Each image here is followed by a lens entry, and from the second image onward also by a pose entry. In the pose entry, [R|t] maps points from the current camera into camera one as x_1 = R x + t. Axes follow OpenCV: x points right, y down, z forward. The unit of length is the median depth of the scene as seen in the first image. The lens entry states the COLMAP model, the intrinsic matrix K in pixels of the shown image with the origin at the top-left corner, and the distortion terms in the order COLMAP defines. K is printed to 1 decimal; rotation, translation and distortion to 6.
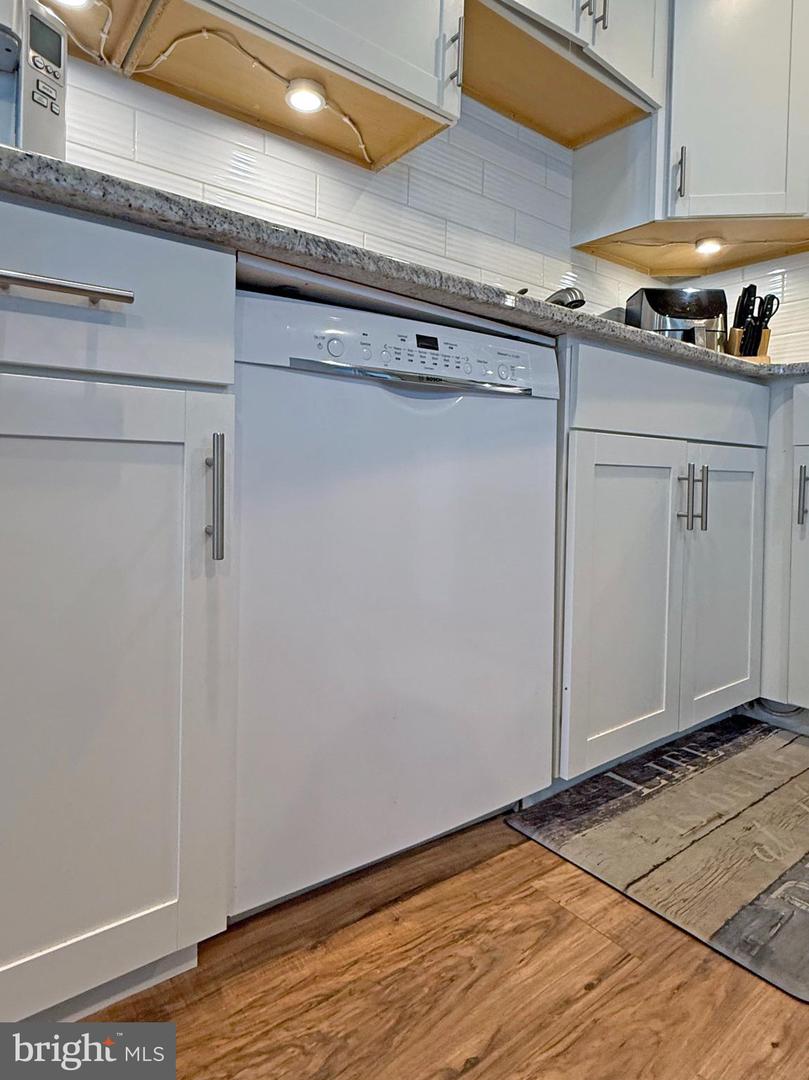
lens RADIAL K [[619.5, 0, 393.6], [0, 619.5, 489.0], [0, 0, 1]] dist [-0.000282, 0.000340]
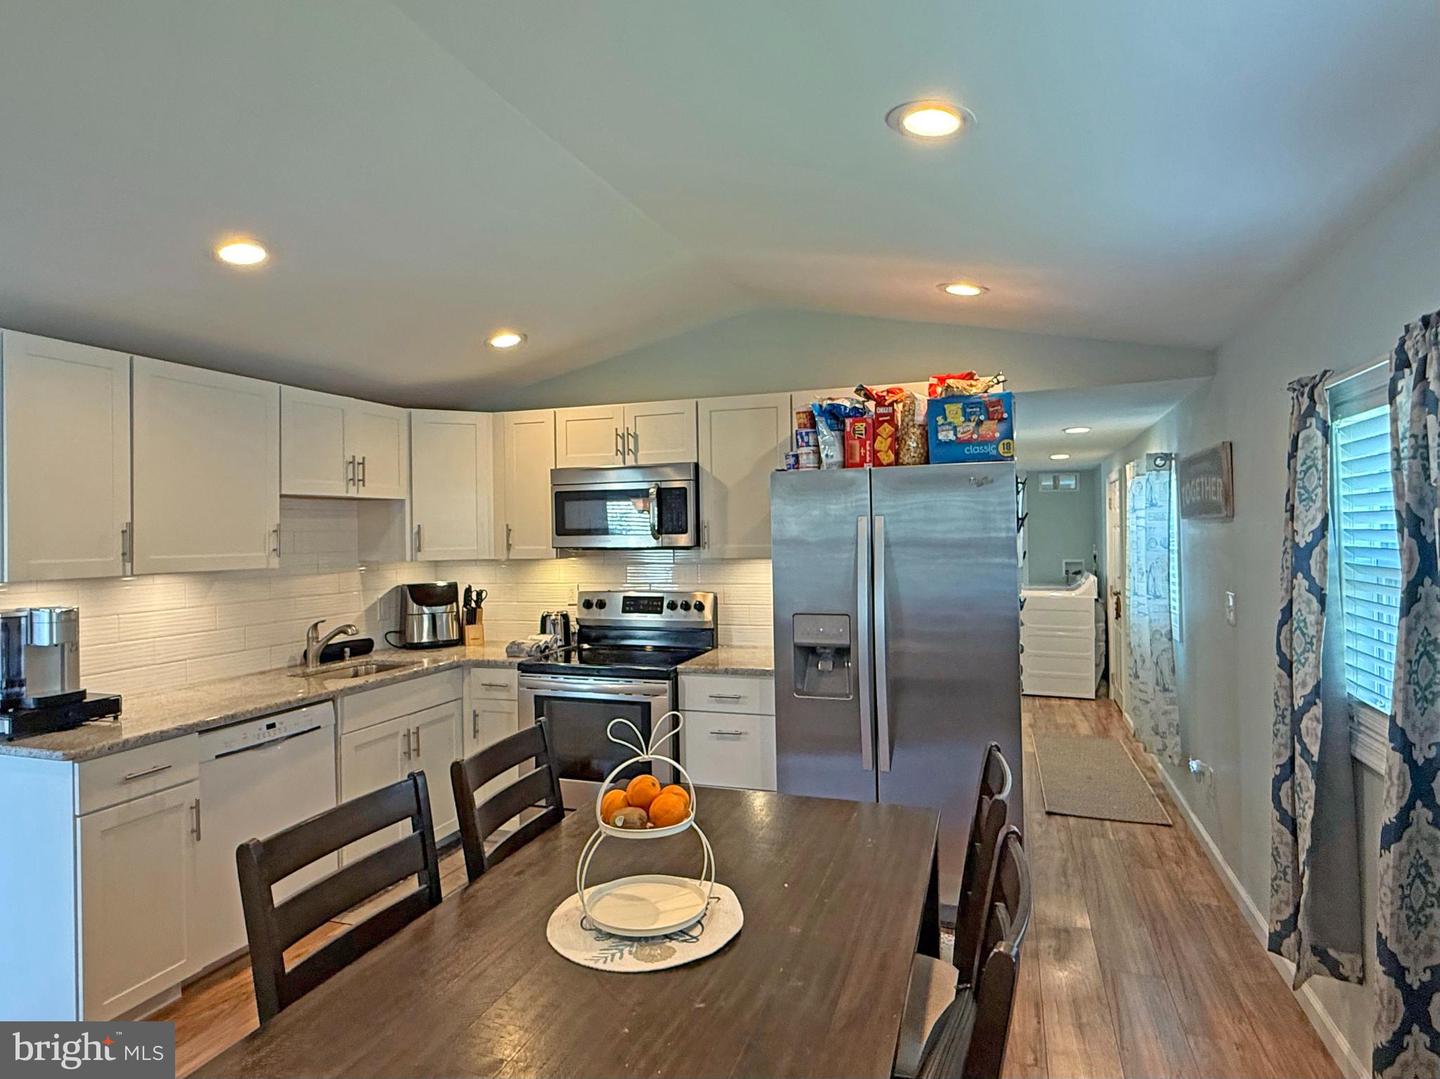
lens RADIAL K [[826.1, 0, 716.9], [0, 826.1, 528.3], [0, 0, 1]] dist [-0.000282, 0.000340]
pose [[0.828706, -0.028328, 0.558966, -0.201039], [0.039697, 0.999178, -0.008216, -0.638810], [-0.558274, 0.028998, 0.829150, -1.900296]]
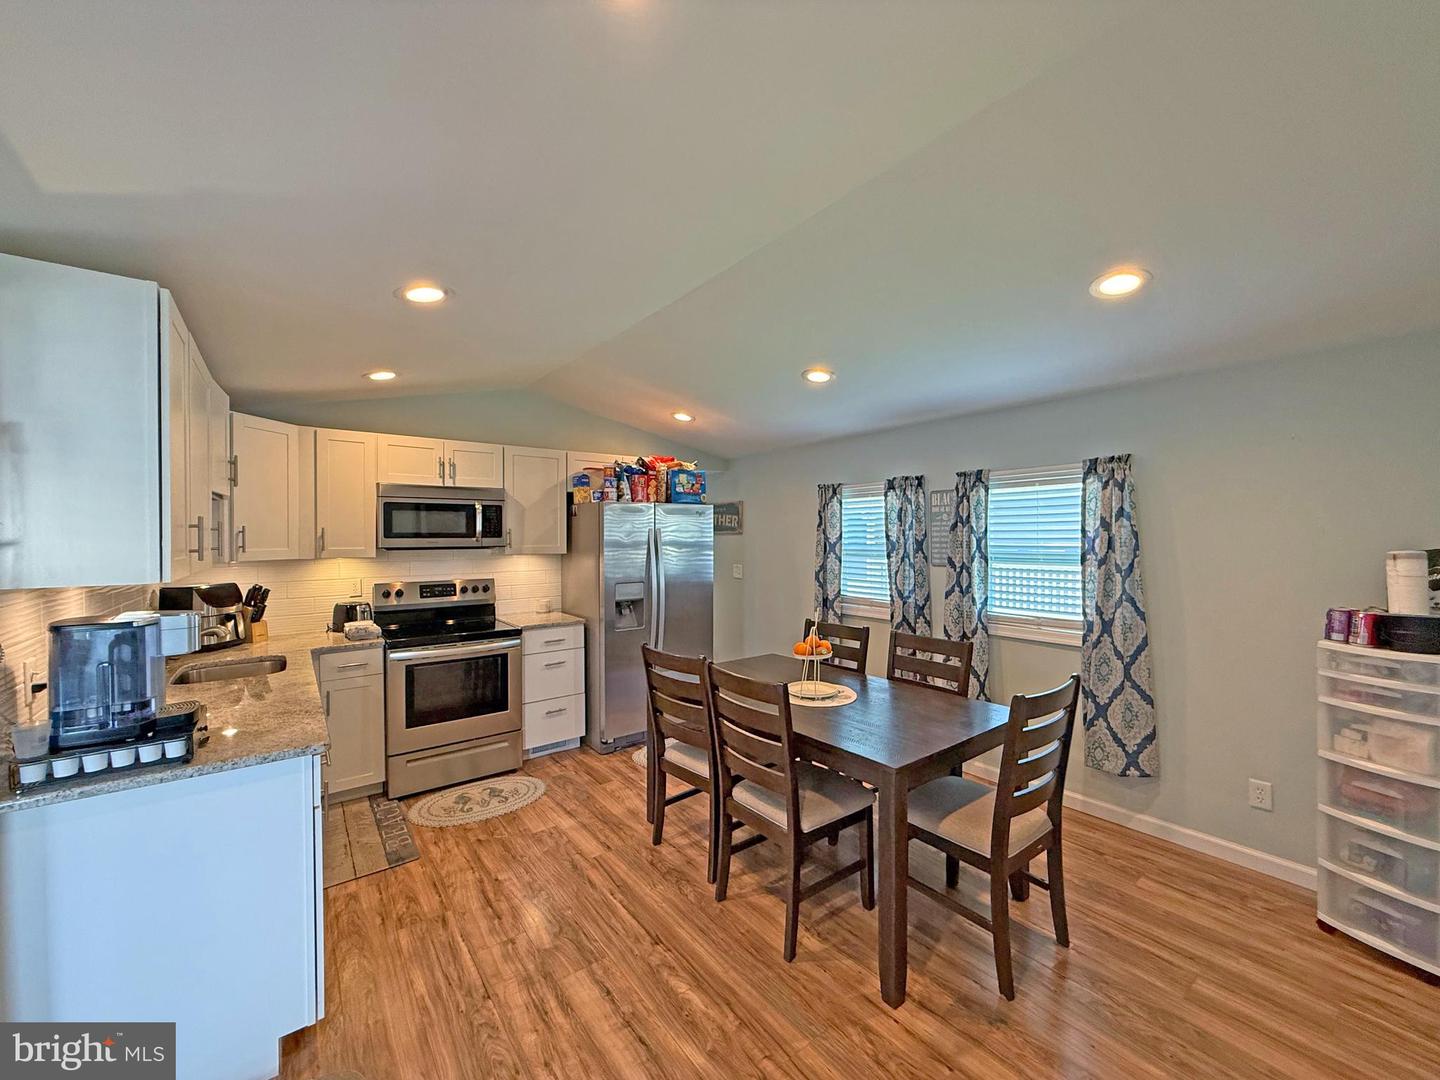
lens RADIAL K [[574.8, 0, 722.5], [0, 574.8, 541.3], [0, 0, 1]] dist [0.002592, 0.000020]
pose [[-0.002013, -0.029259, 0.999570, -1.622362], [0.021139, 0.999347, 0.029296, -0.691657], [-0.999775, 0.021189, -0.001393, -0.535976]]
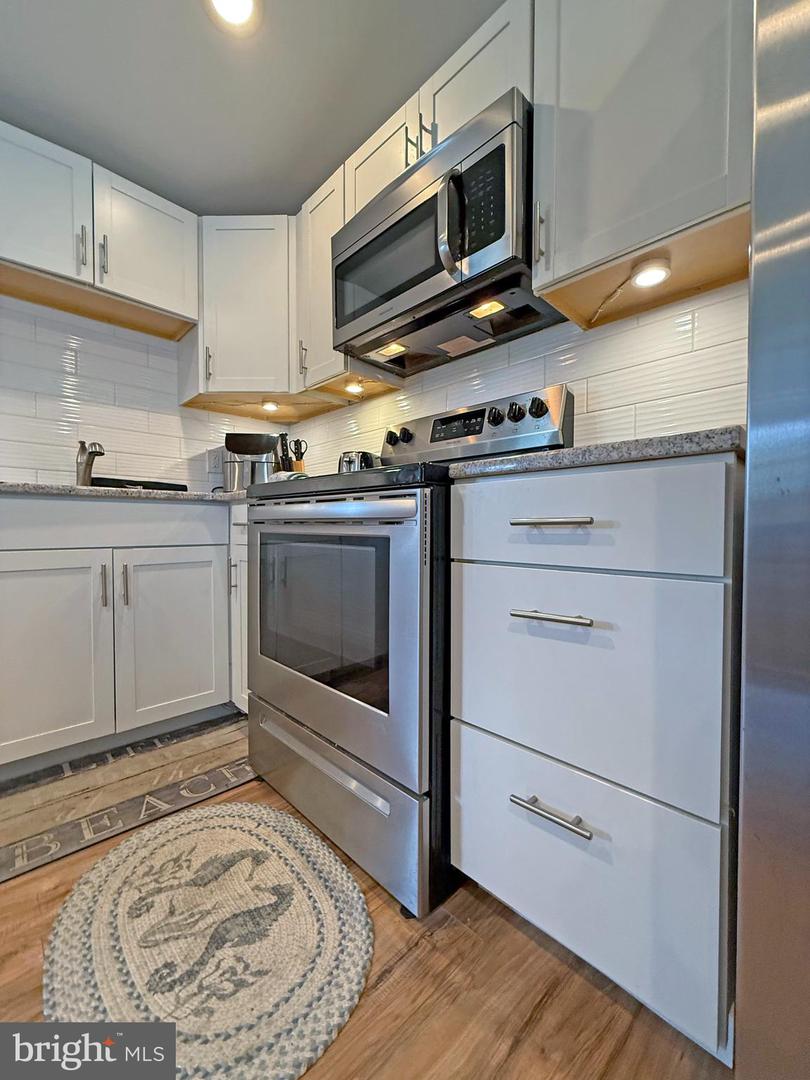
lens RADIAL K [[431.1, 0, 401.7], [0, 431.1, 534.0], [0, 0, 1]] dist [0.002592, 0.000020]
pose [[0.993365, -0.020791, 0.113112, 1.073943], [0.020430, 0.999782, 0.004353, -0.103898], [-0.113178, -0.002013, 0.993573, -0.171784]]
